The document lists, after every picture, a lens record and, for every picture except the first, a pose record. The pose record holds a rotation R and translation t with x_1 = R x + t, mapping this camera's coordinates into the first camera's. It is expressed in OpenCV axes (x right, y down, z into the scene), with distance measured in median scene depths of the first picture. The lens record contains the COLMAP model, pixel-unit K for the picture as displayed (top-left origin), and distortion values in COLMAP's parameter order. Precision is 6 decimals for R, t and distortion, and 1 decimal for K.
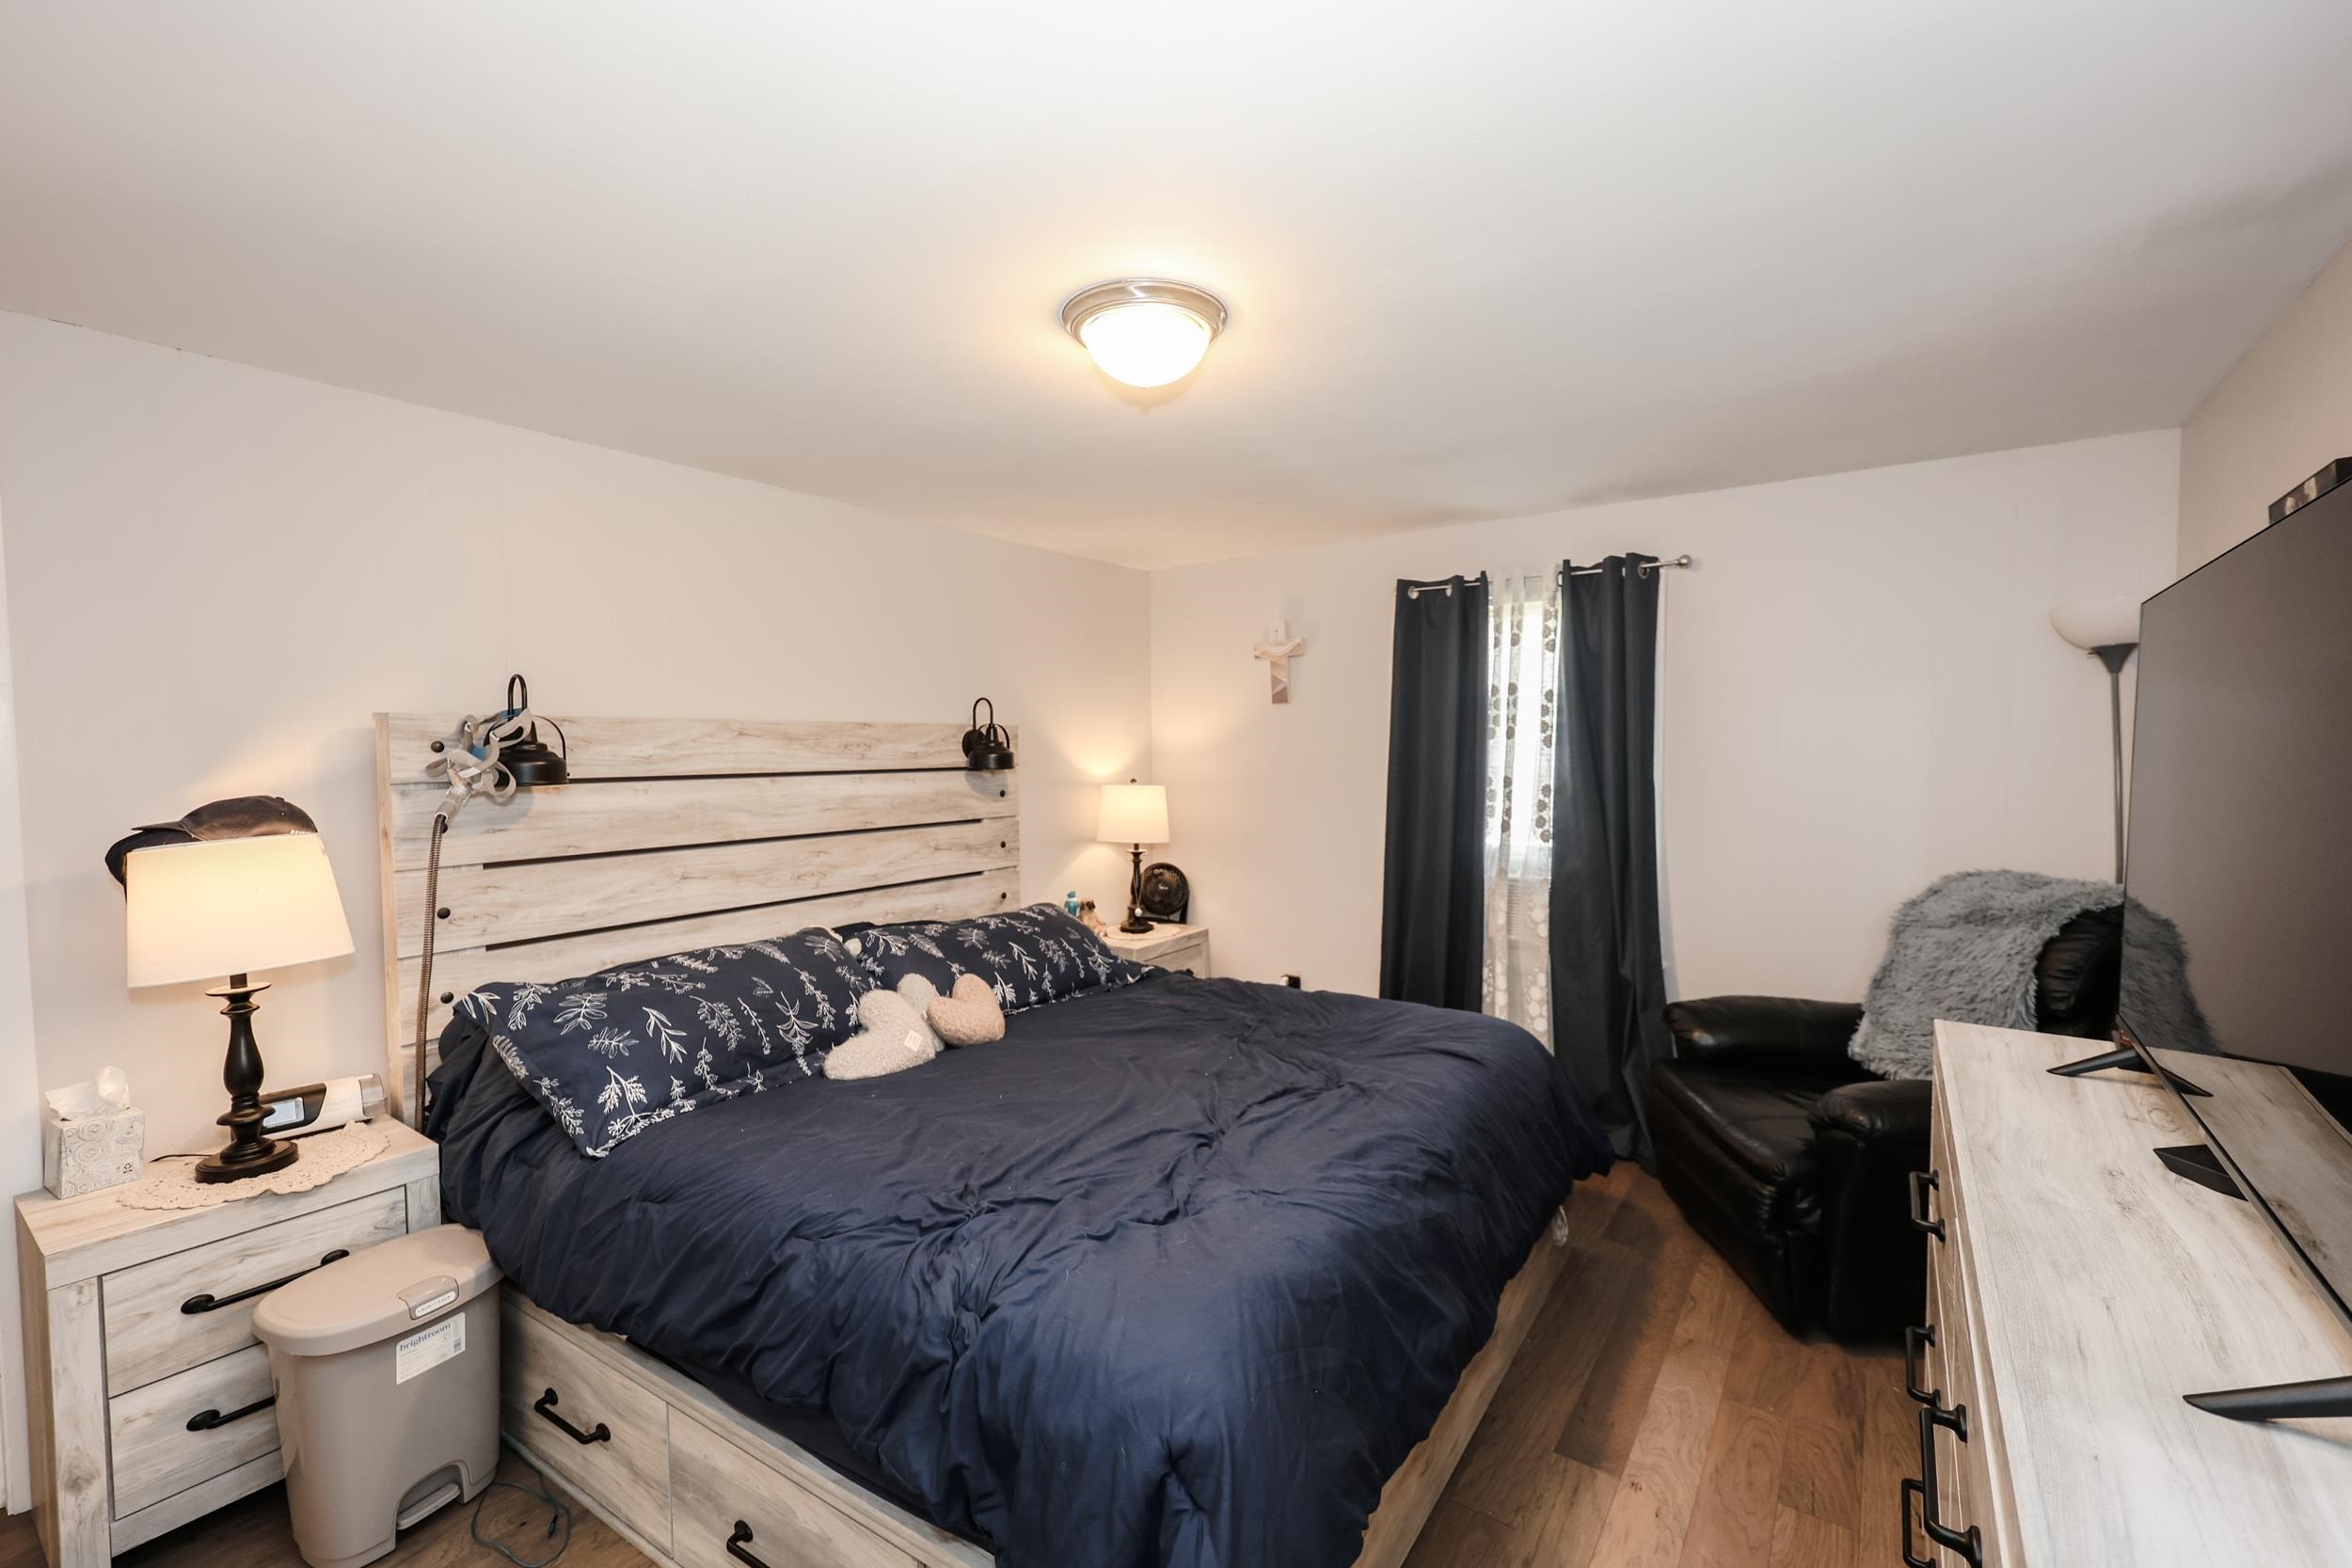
lens RADIAL K [[989.2, 0, 1166.9], [0, 989.2, 783.8], [0, 0, 1]] dist [0.005669, 0.000158]
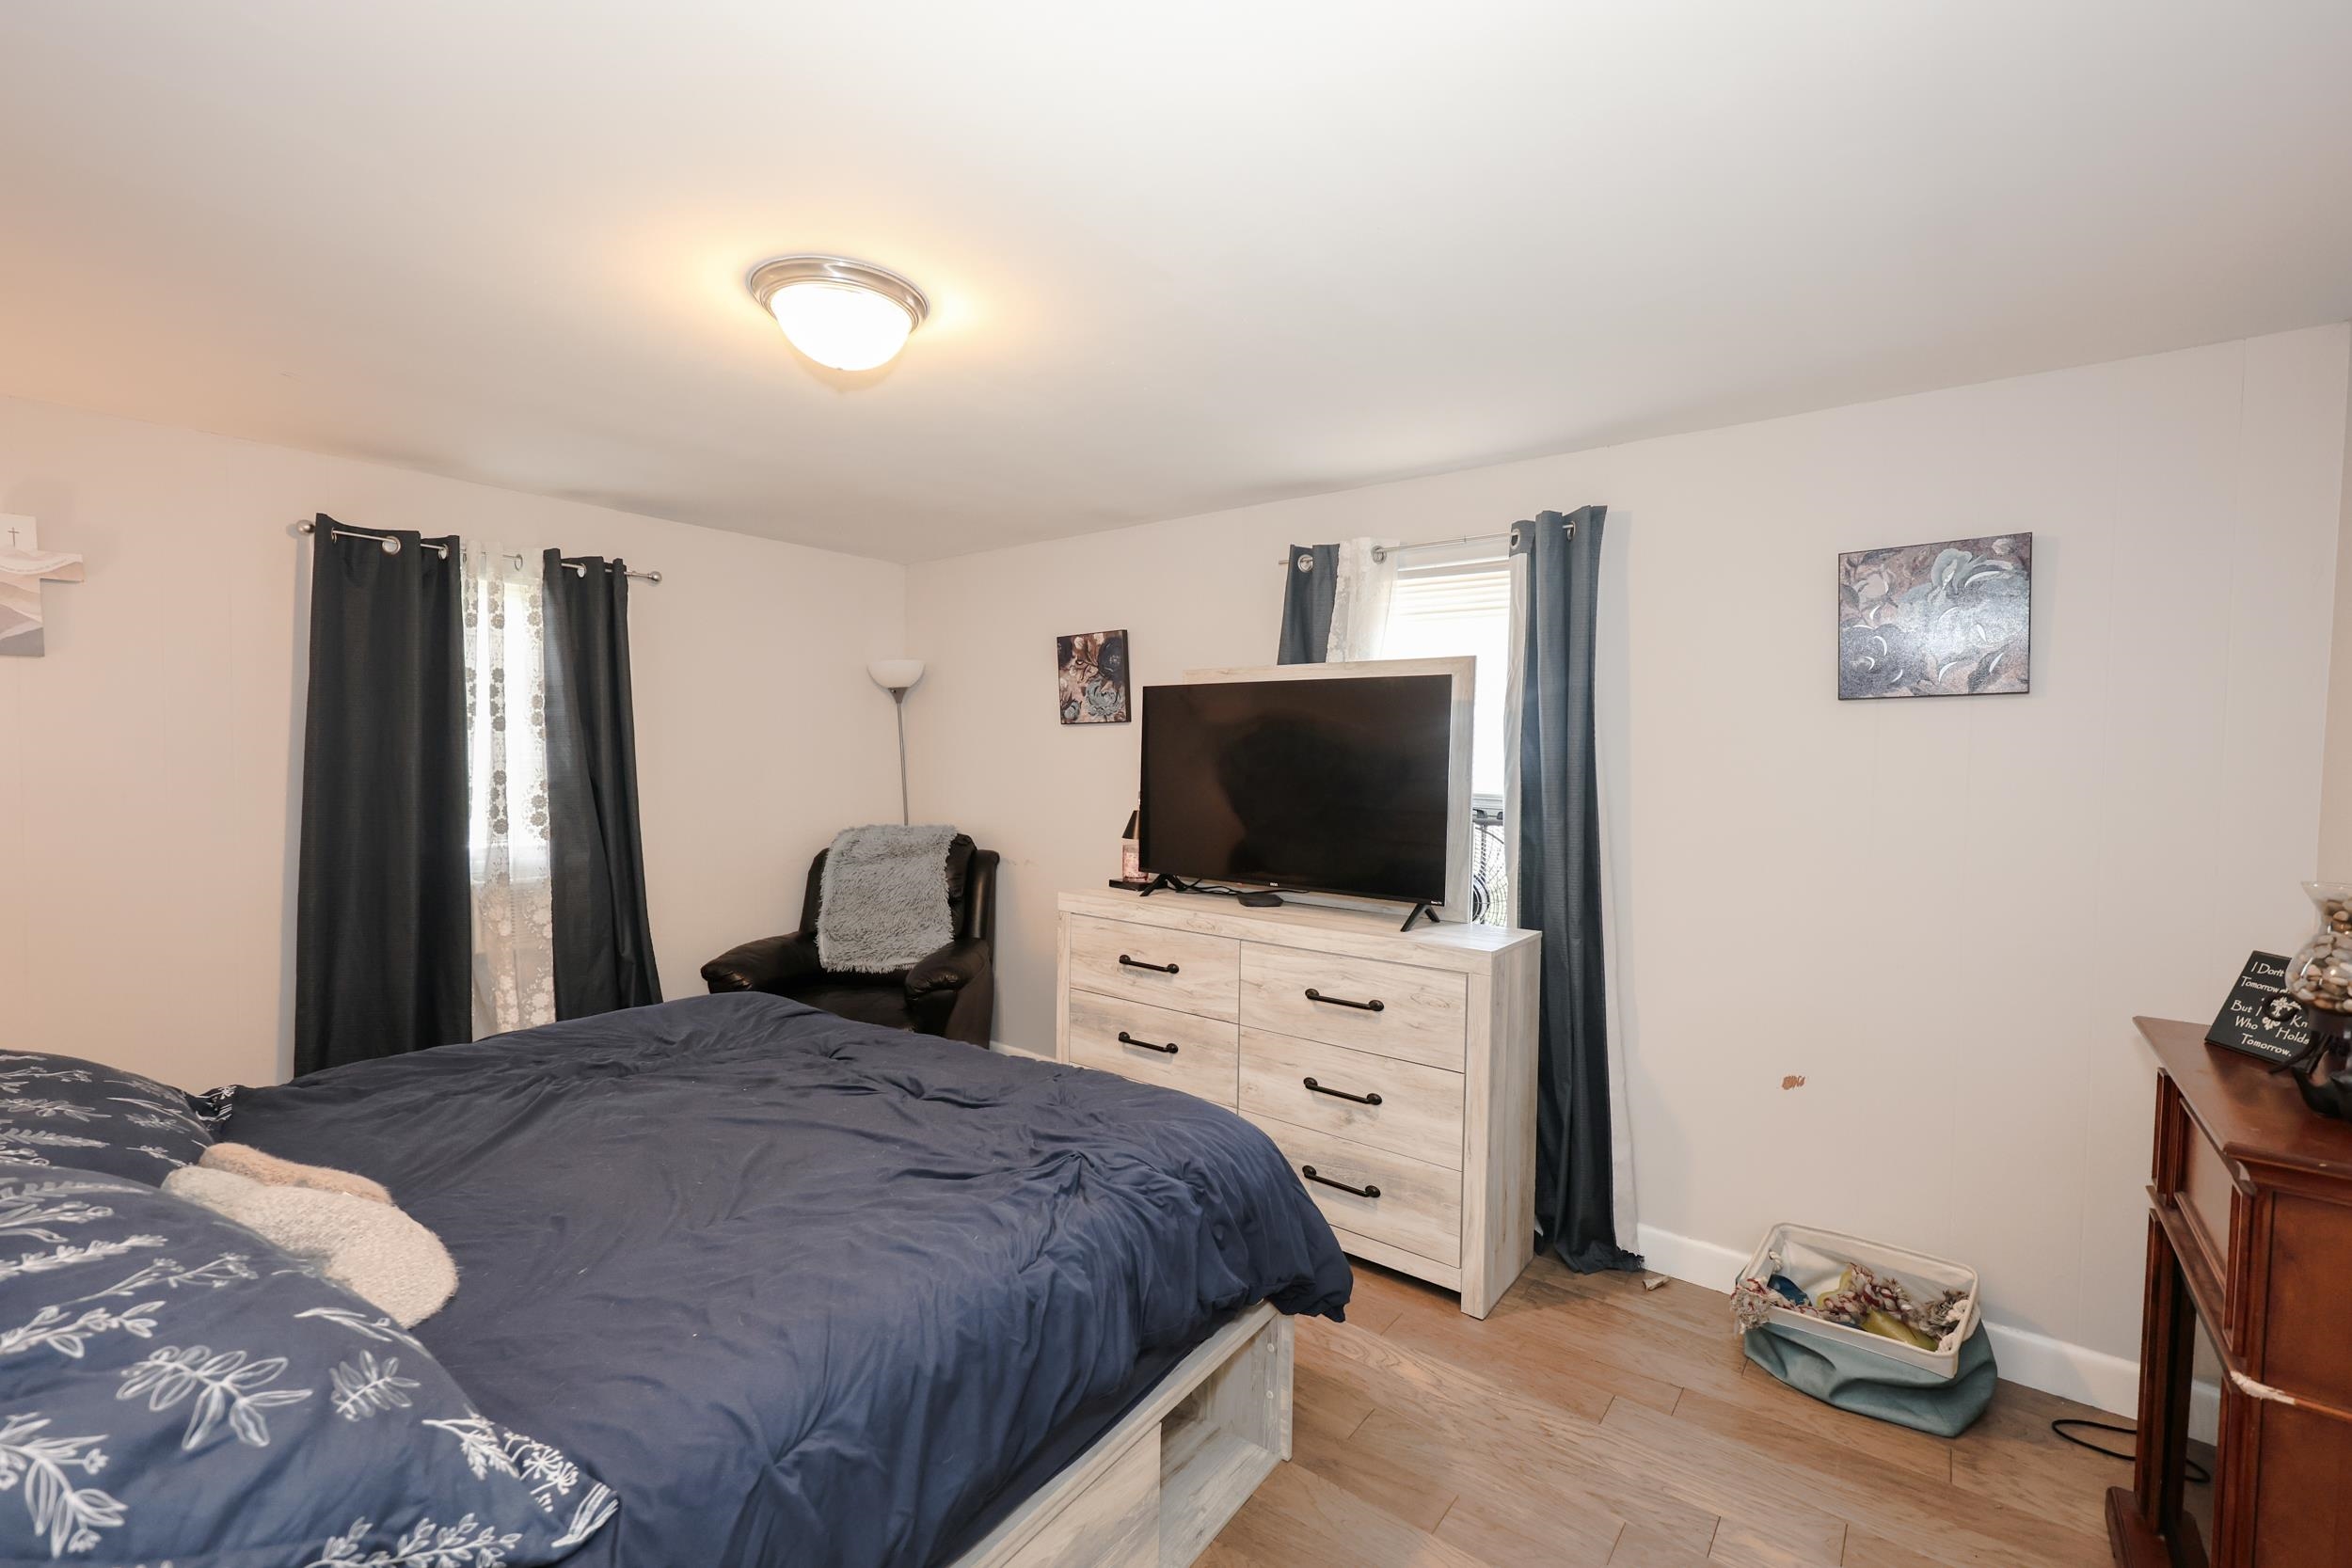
lens RADIAL K [[989.2, 0, 1167.6], [0, 989.2, 786.8], [0, 0, 1]] dist [0.005669, 0.000158]
pose [[0.050759, -0.026073, 0.998371, -0.594668], [0.026490, 0.999343, 0.024751, 0.000141], [-0.998360, 0.025190, 0.051416, 0.386201]]
